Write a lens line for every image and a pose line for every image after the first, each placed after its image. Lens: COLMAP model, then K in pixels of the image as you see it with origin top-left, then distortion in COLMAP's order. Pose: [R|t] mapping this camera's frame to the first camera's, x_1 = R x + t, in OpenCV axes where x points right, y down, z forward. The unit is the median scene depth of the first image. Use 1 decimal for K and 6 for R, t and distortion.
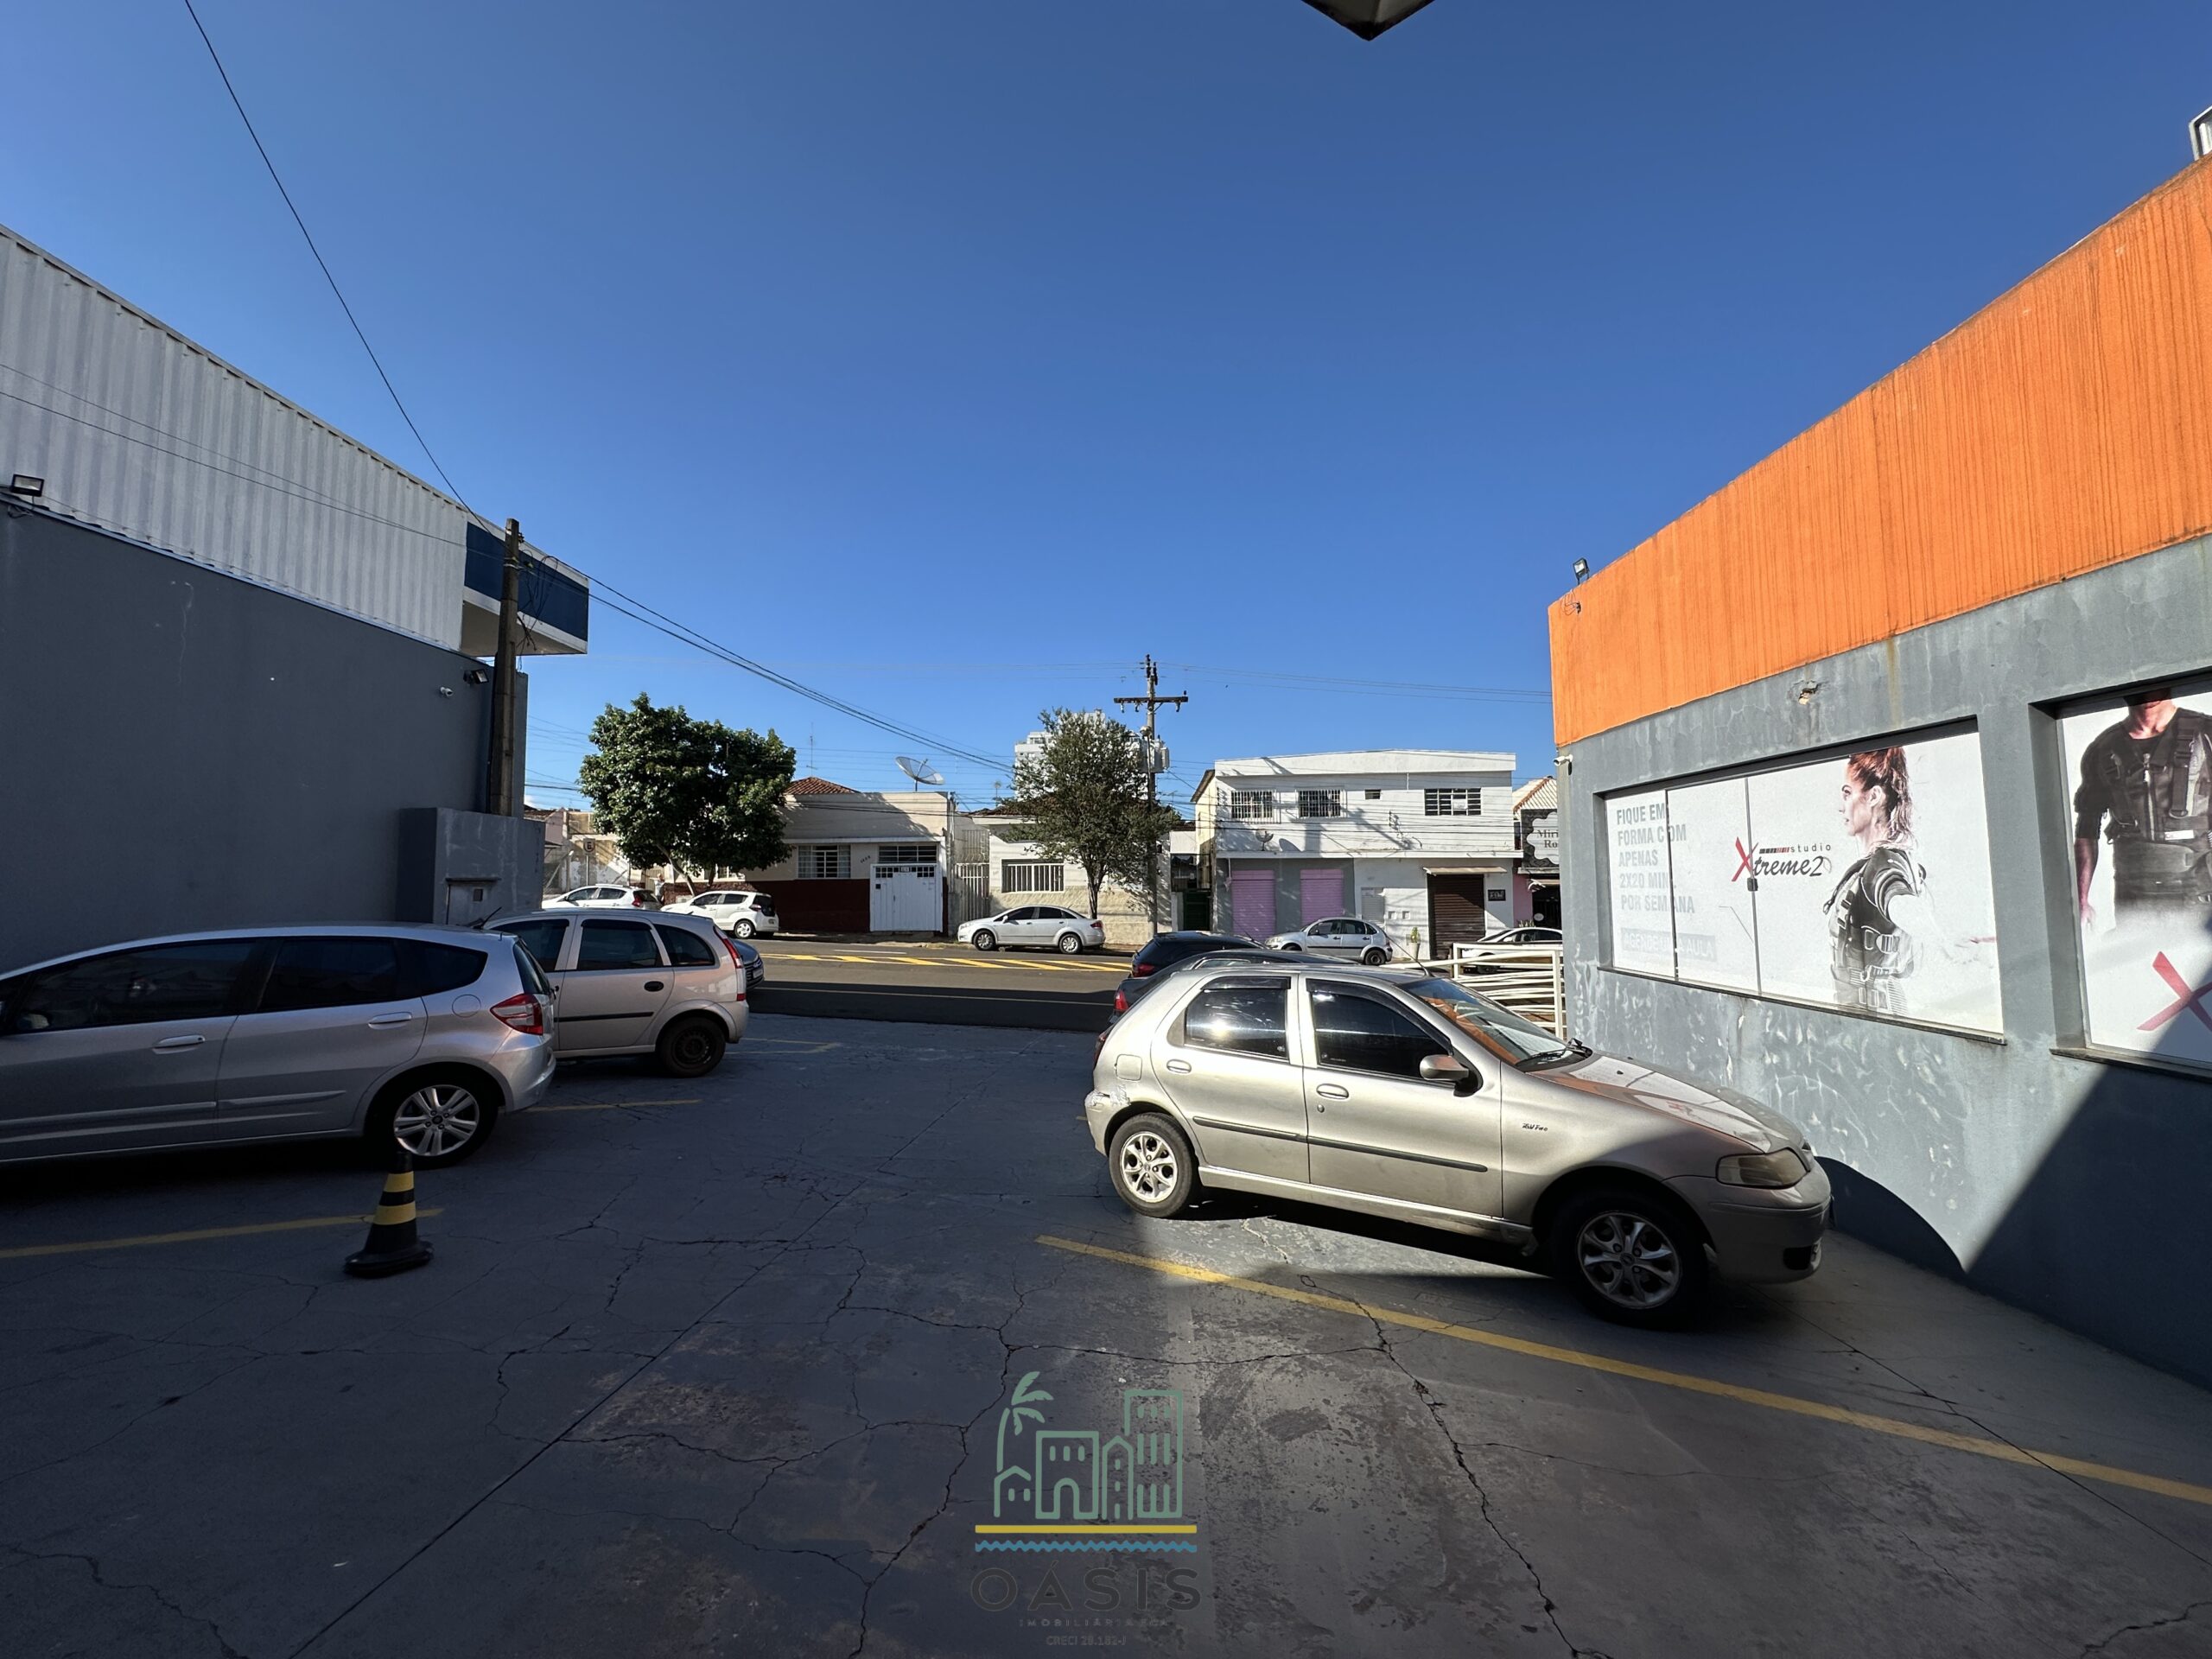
lens RADIAL K [[885.0, 0, 1101.5], [0, 885.0, 827.9], [0, 0, 1]] dist [-0.002998, -0.000158]
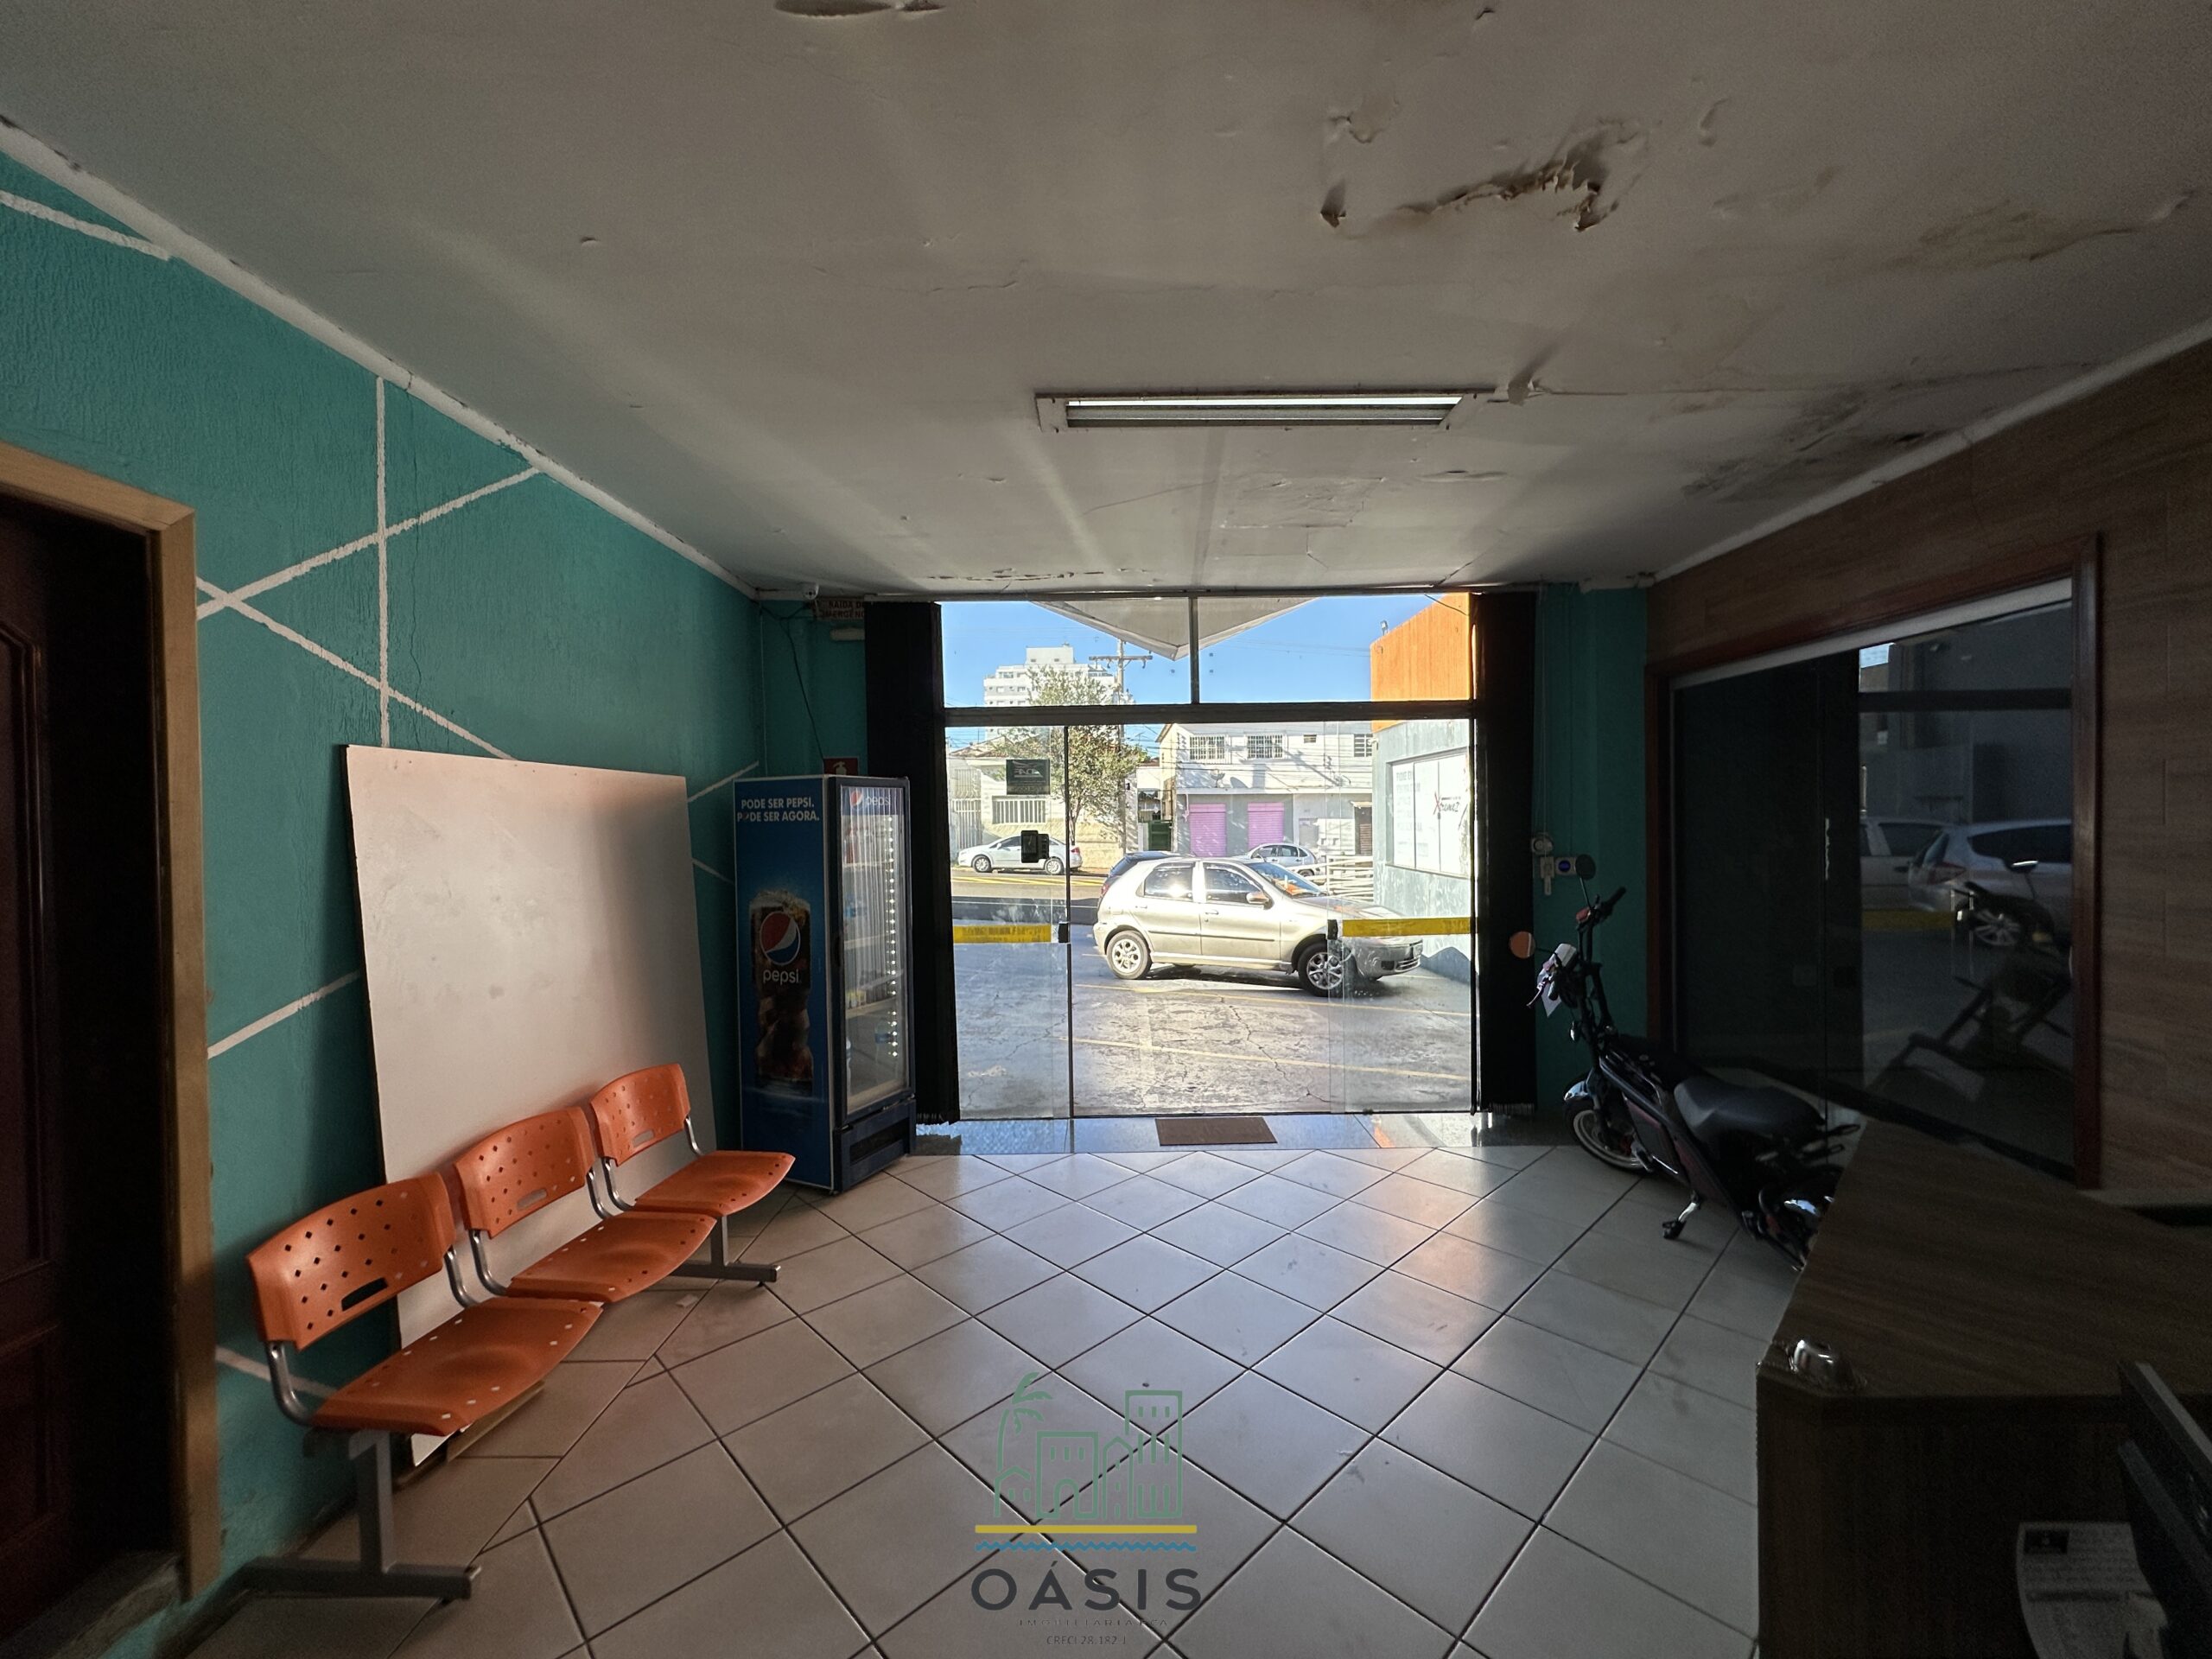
lens RADIAL K [[885.0, 0, 1109.6], [0, 885.0, 830.5], [0, 0, 1]] dist [-0.002998, -0.000158]
pose [[0.998932, -0.005396, 0.045892, -0.073461], [0.001721, 0.996813, 0.079749, -0.062504], [-0.046177, -0.079585, 0.995758, -0.956628]]
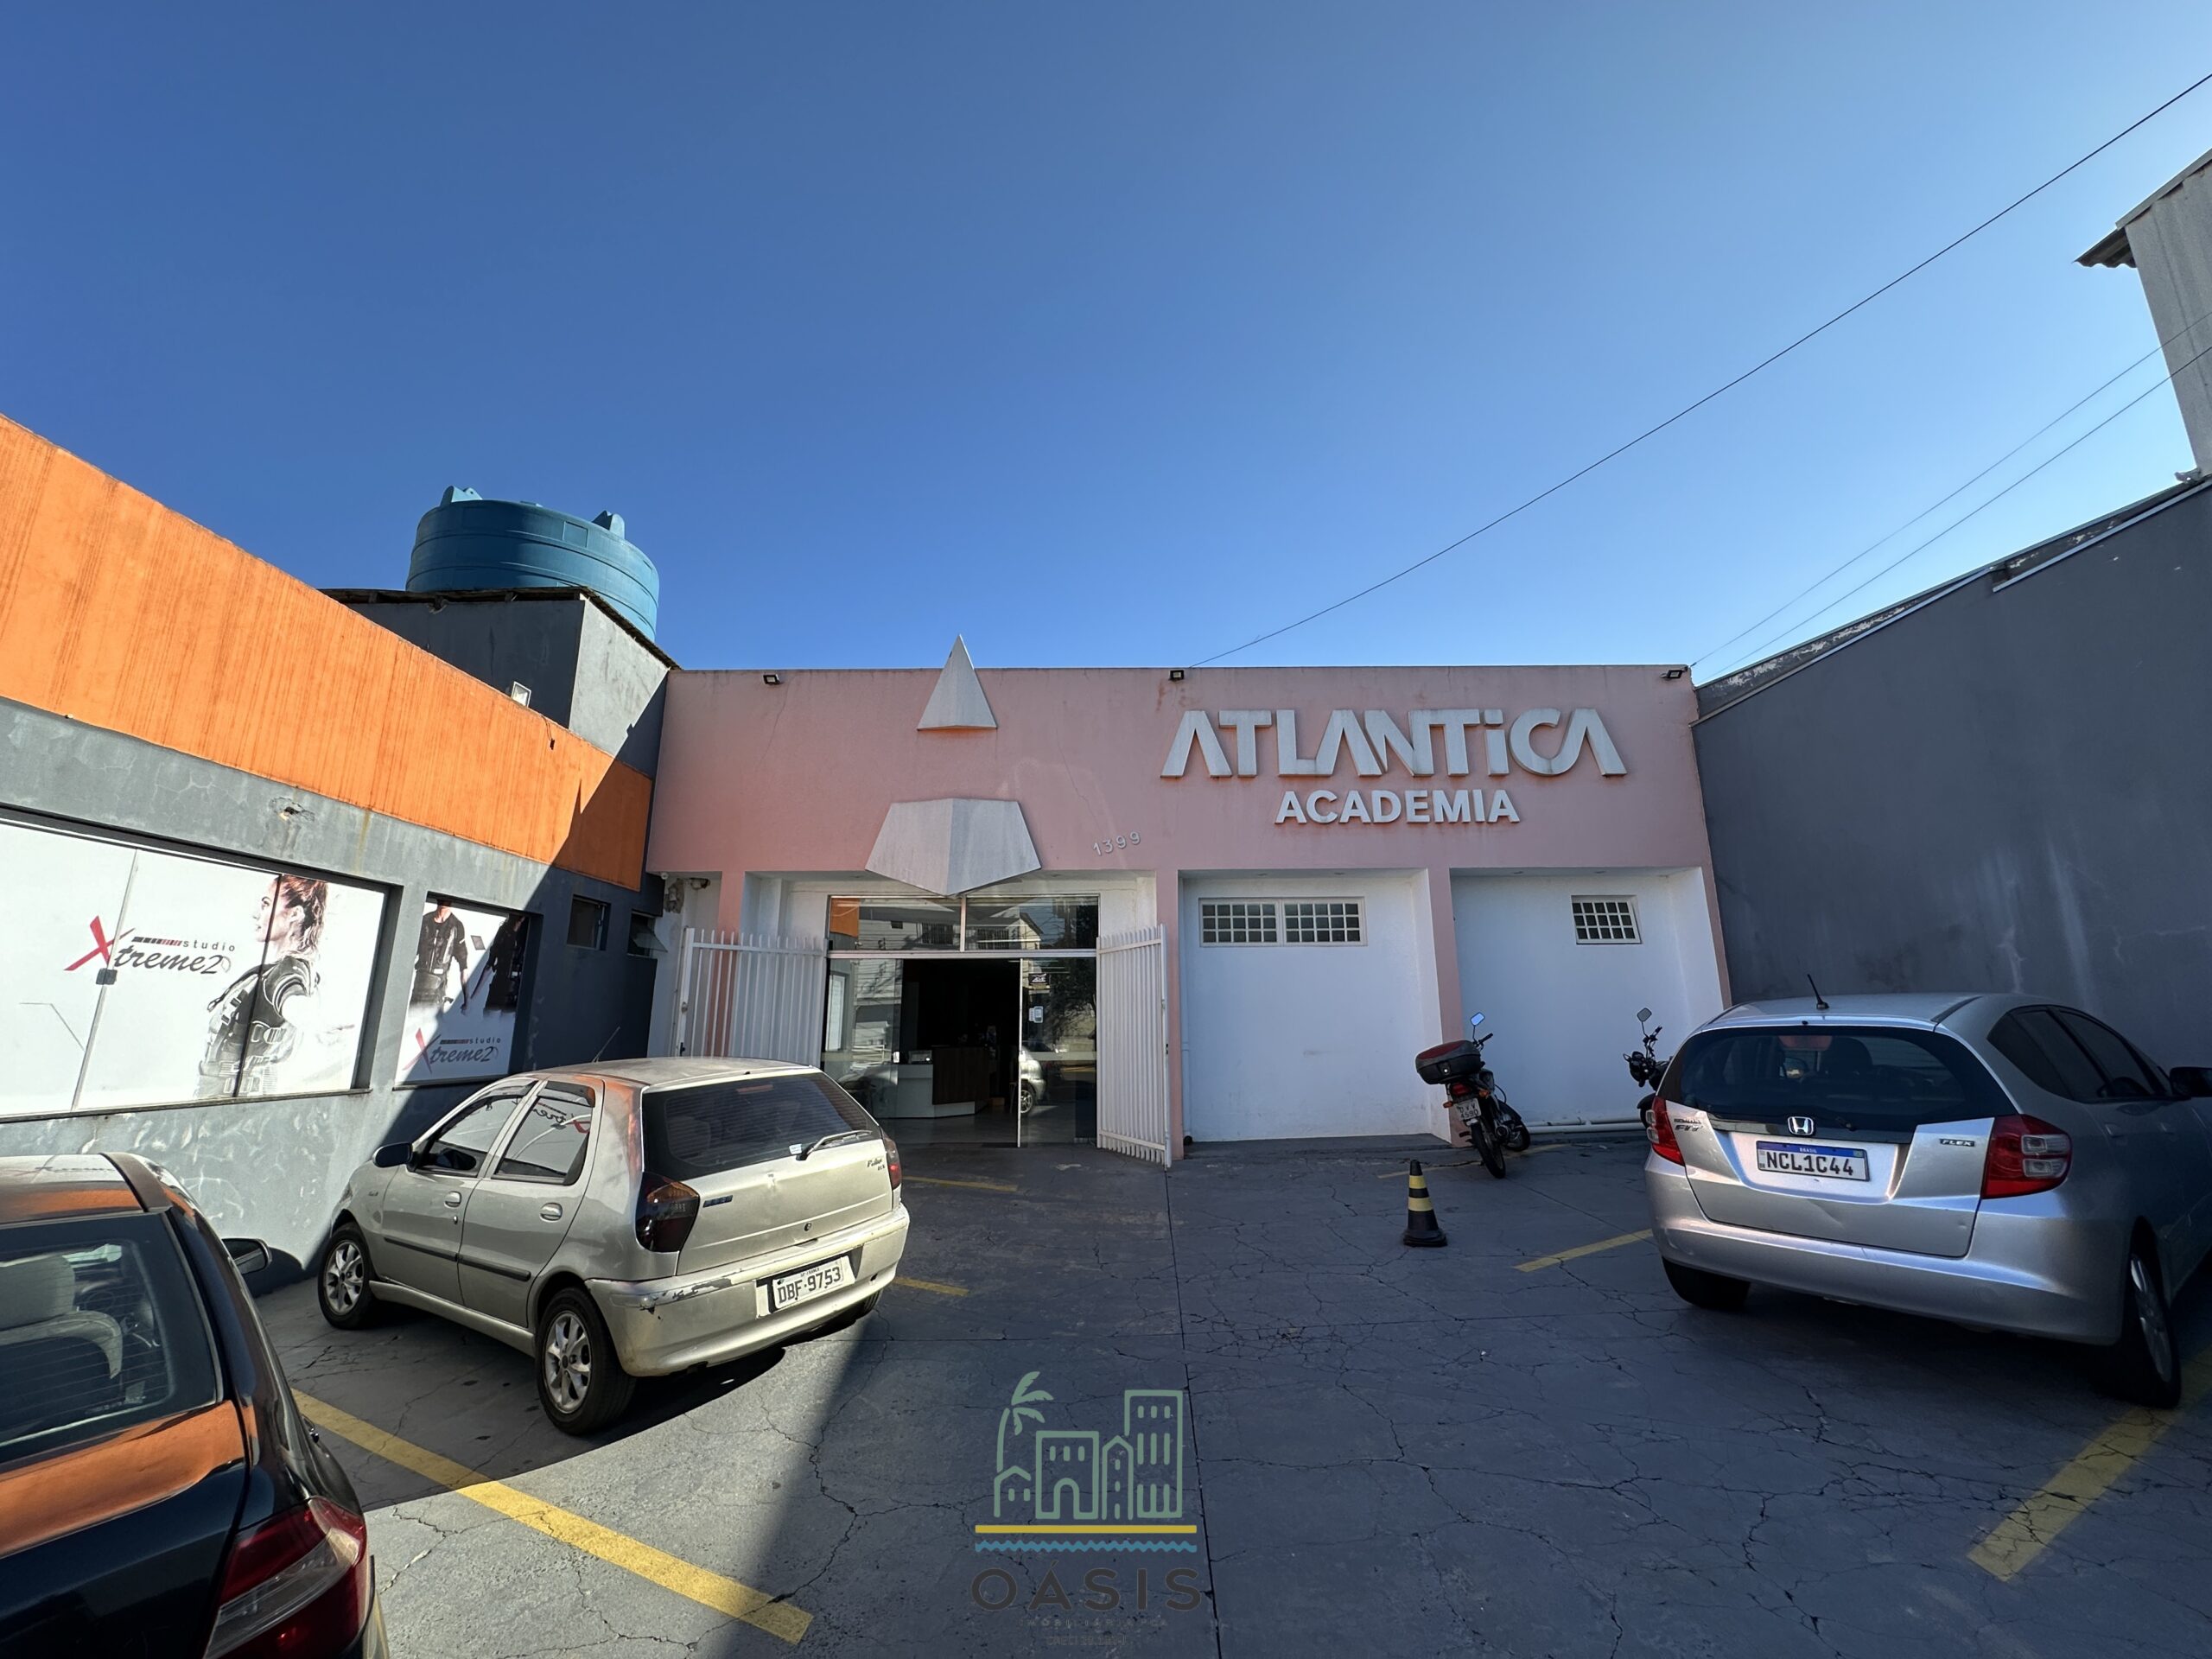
lens RADIAL K [[885.0, 0, 1107.0], [0, 885.0, 829.6], [0, 0, 1]] dist [-0.002998, -0.000158]
pose [[-0.999019, 0.012293, -0.042546, -0.190286], [0.023922, 0.958276, -0.284843, 0.209873], [0.037269, -0.285581, -0.957630, 2.060499]]
